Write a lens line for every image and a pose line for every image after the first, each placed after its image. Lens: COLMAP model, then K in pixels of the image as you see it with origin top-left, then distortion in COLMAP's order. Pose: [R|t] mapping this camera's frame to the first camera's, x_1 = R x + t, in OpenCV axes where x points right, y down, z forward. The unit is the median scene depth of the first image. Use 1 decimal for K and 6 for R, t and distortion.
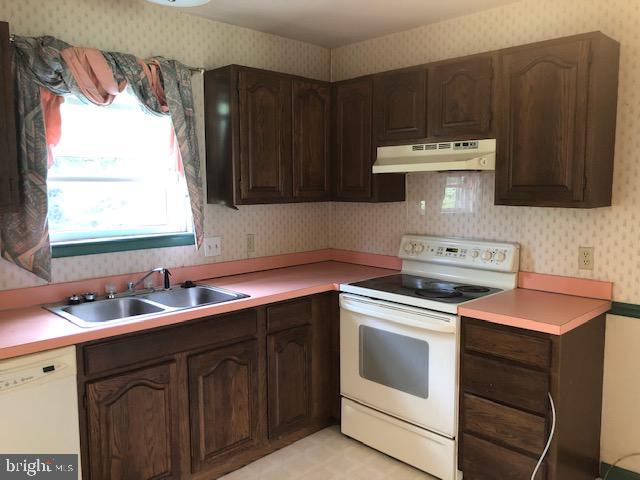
lens RADIAL K [[528.8, 0, 320.0], [0, 528.8, 240.0], [0, 0, 1]] dist [0.027851, -0.050483]
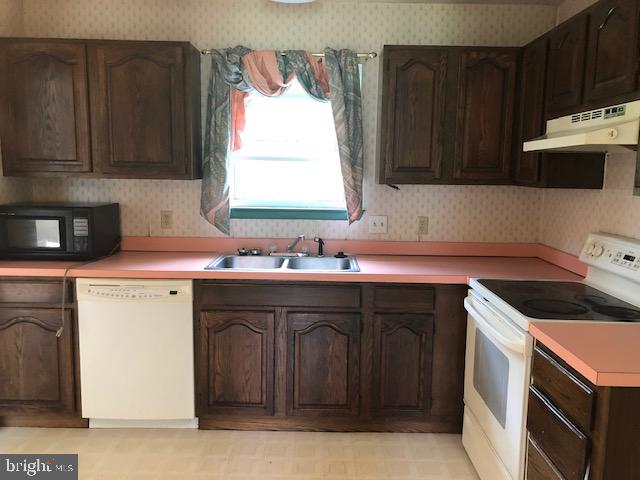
lens RADIAL K [[528.8, 0, 320.0], [0, 528.8, 240.0], [0, 0, 1]] dist [0.027851, -0.050483]
pose [[0.705050, 0.110314, -0.700525, 0.530880], [-0.095959, 0.993582, 0.059884, -0.009592], [0.702635, 0.025001, 0.711111, 0.211533]]
